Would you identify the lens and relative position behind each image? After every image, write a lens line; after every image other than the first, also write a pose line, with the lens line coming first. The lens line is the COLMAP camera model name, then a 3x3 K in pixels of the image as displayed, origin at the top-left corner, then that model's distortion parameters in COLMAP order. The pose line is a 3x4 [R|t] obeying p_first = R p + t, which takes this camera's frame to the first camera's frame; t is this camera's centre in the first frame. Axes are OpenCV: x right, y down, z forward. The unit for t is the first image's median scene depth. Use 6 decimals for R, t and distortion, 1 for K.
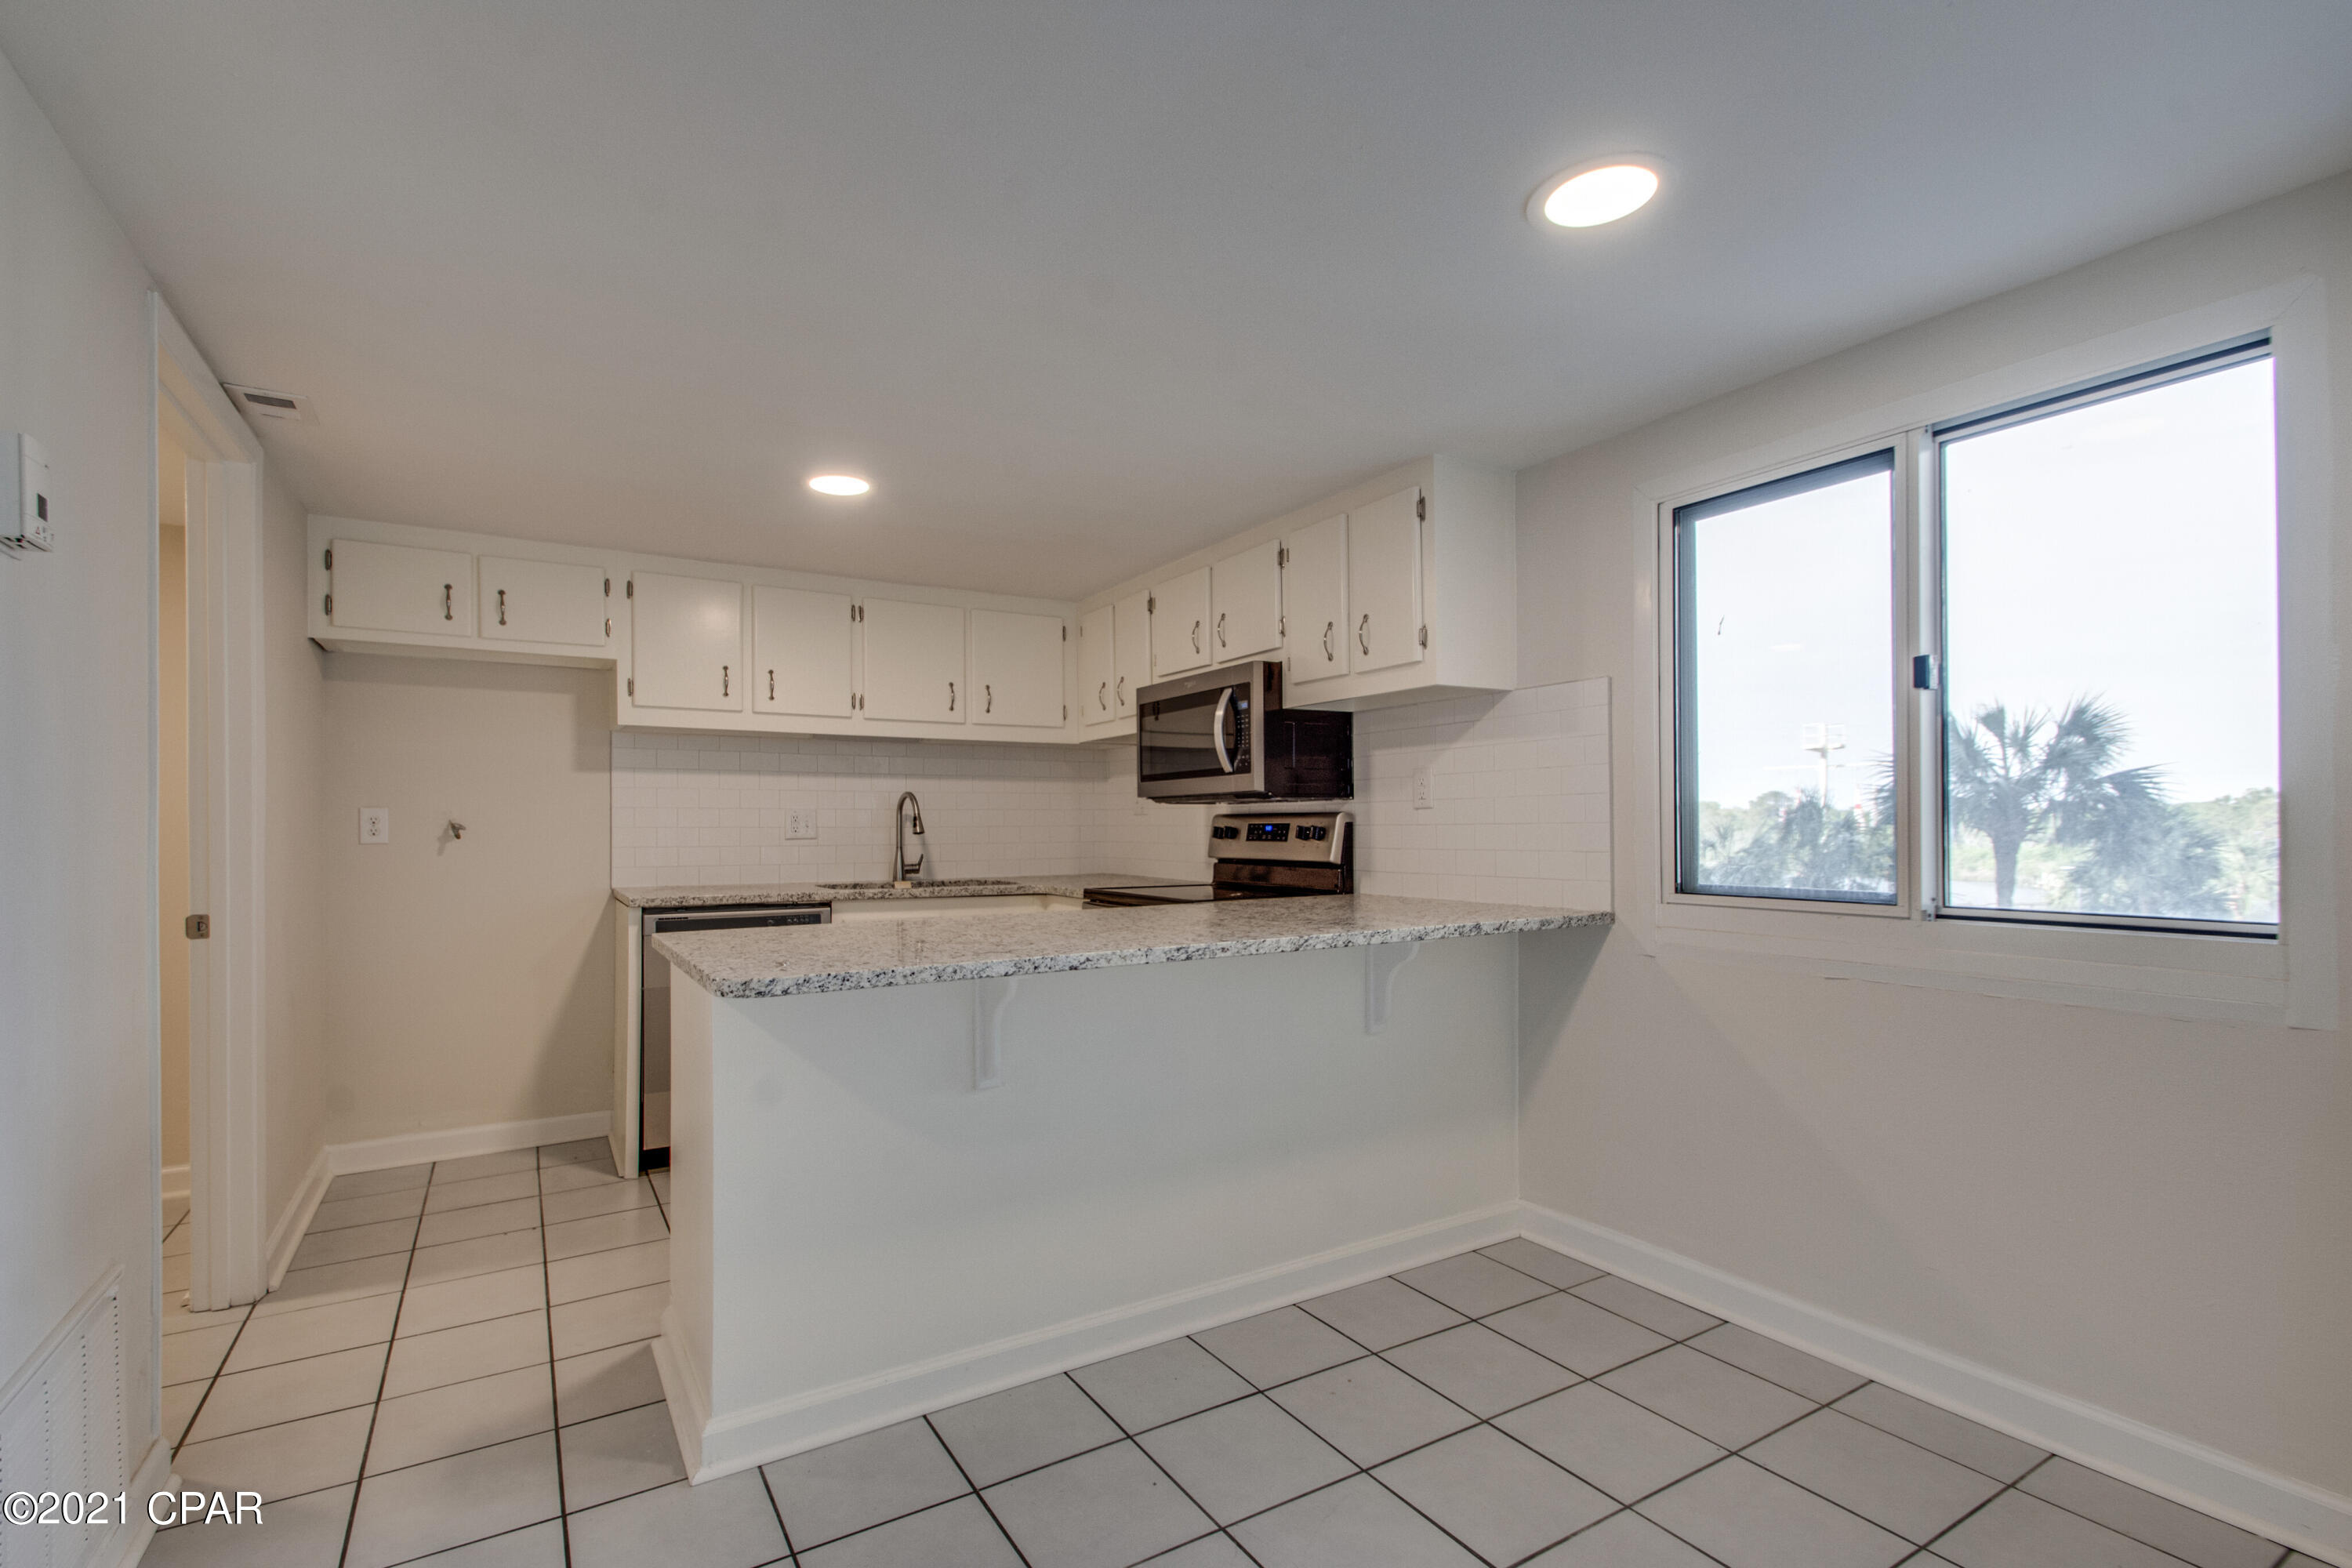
lens RADIAL K [[1072.9, 0, 1147.9], [0, 1072.9, 822.3], [0, 0, 1]] dist [0.026884, -0.014807]
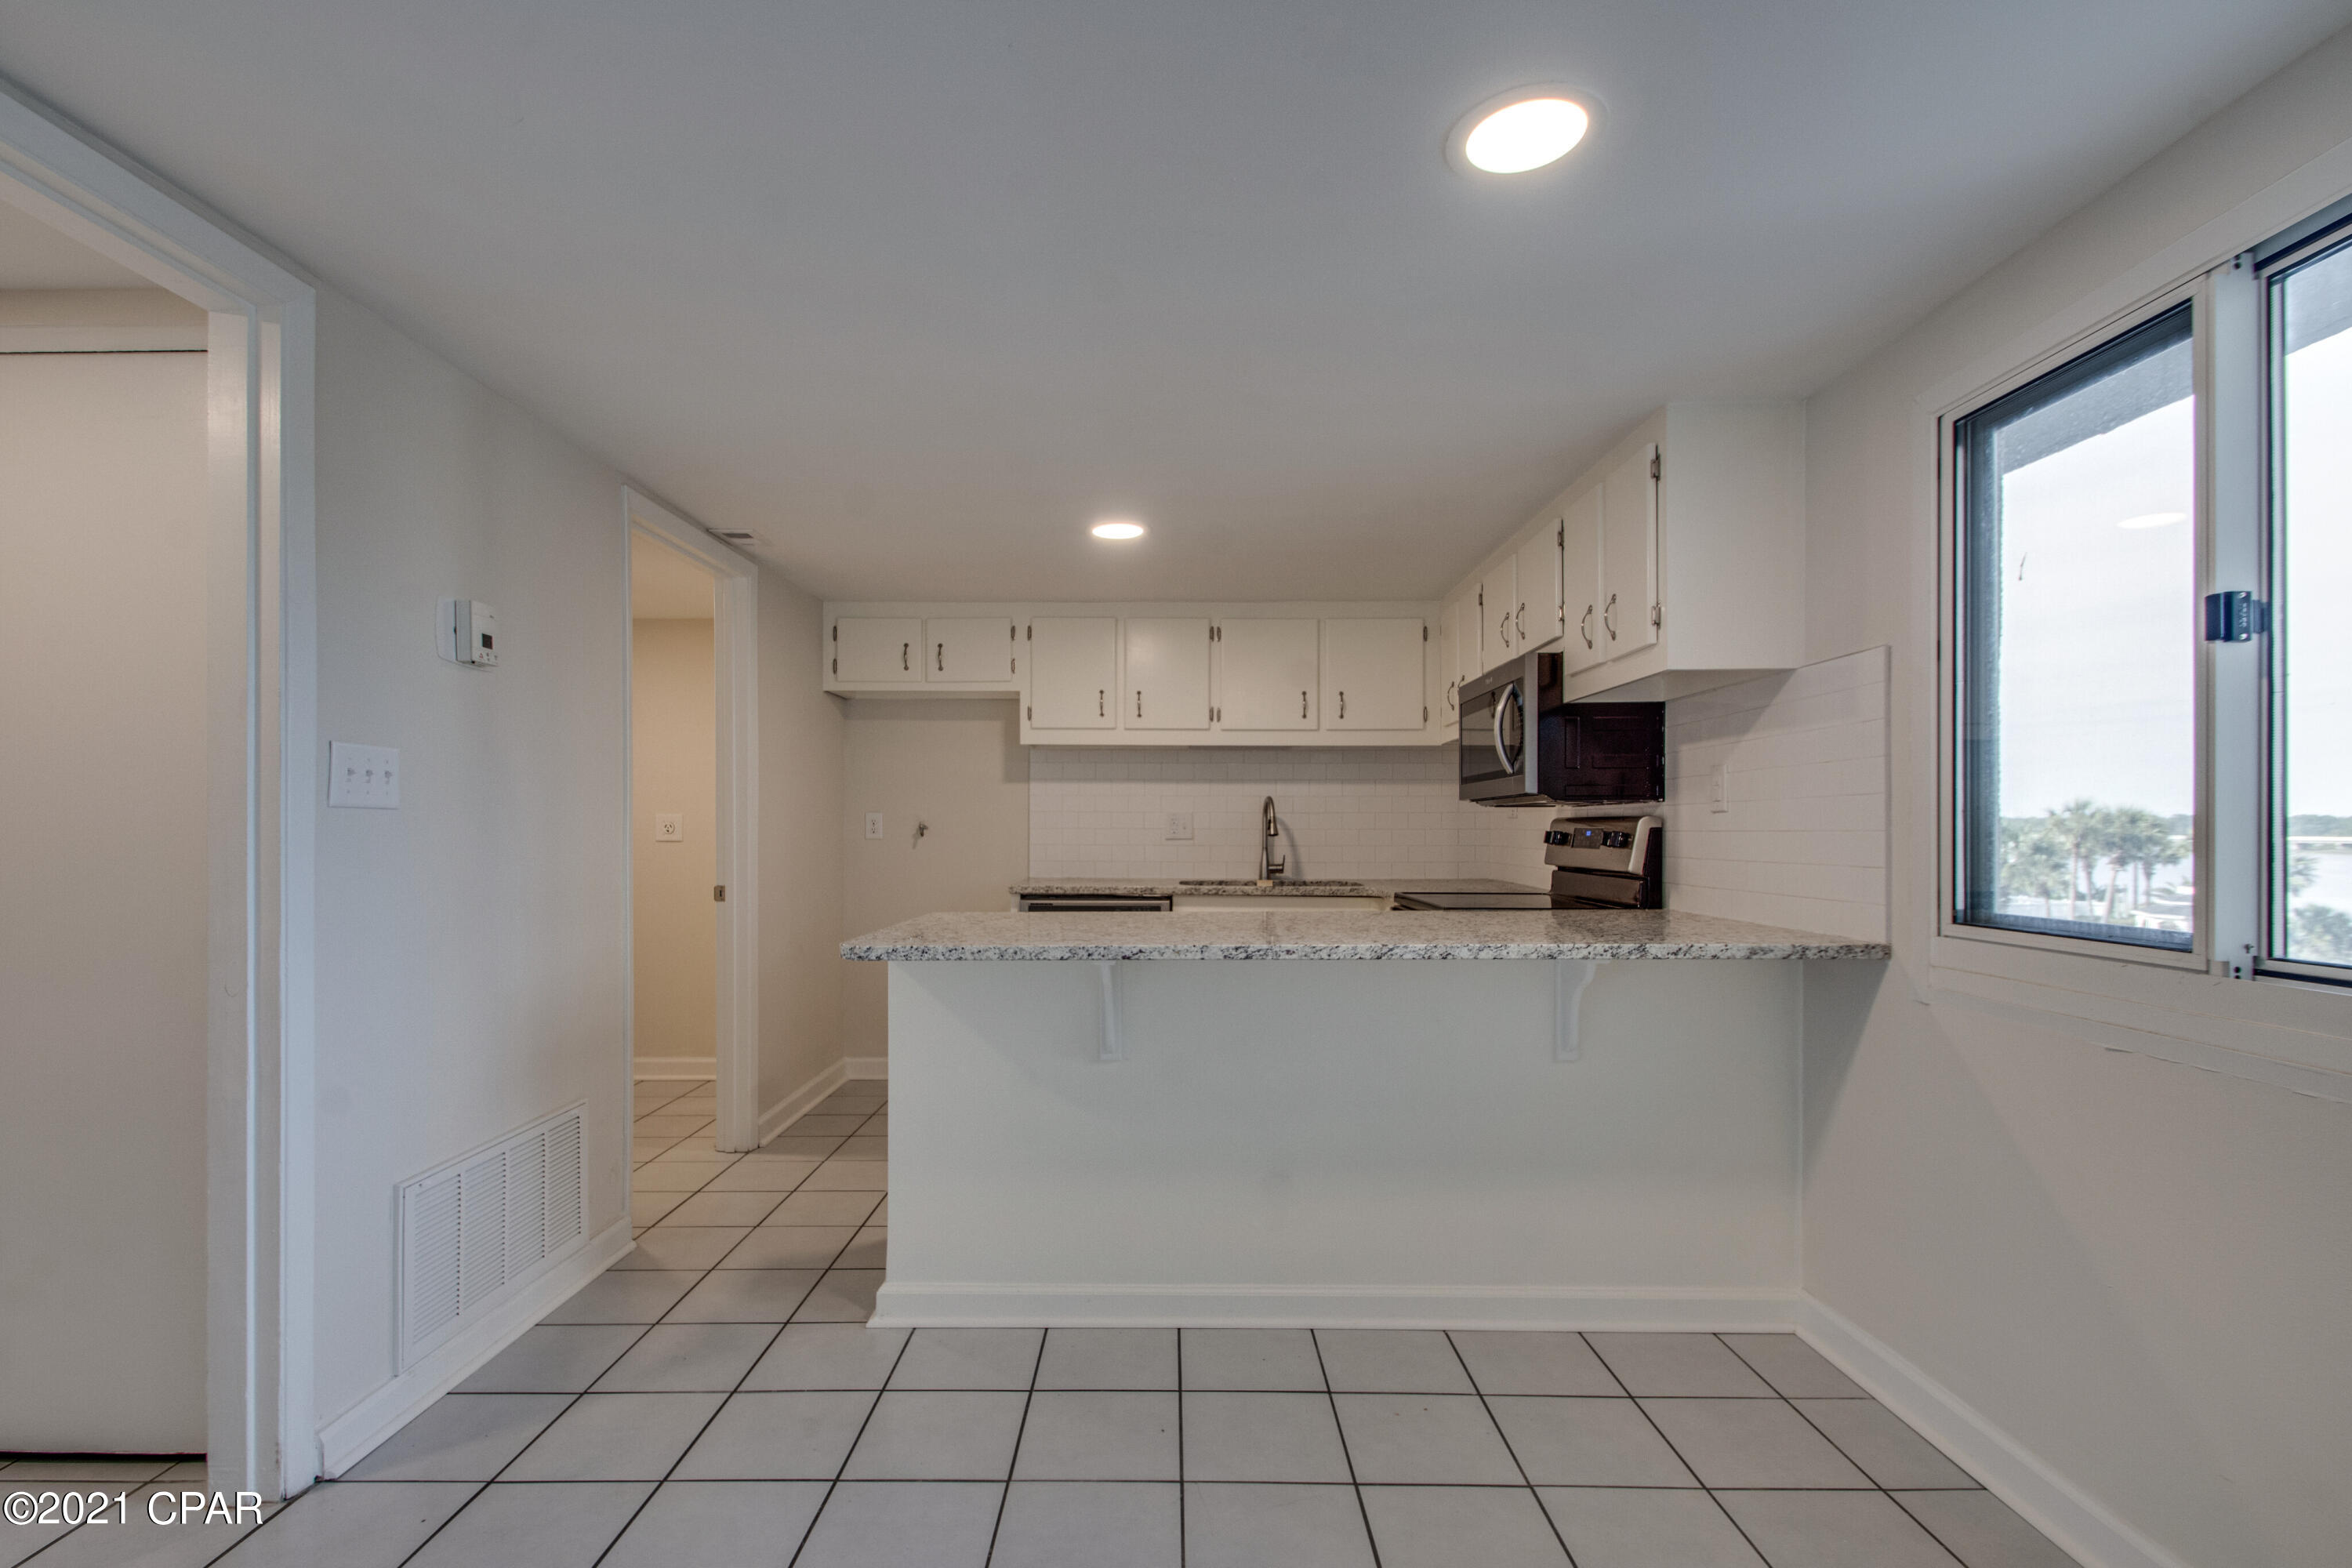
lens RADIAL K [[1072.9, 0, 1156.4], [0, 1072.9, 832.5], [0, 0, 1]] dist [0.026884, -0.014807]
pose [[0.854552, 0.008396, -0.519298, 0.299382], [-0.003363, 0.999938, 0.010634, -0.004013], [0.519355, -0.007341, 0.854527, 0.034575]]
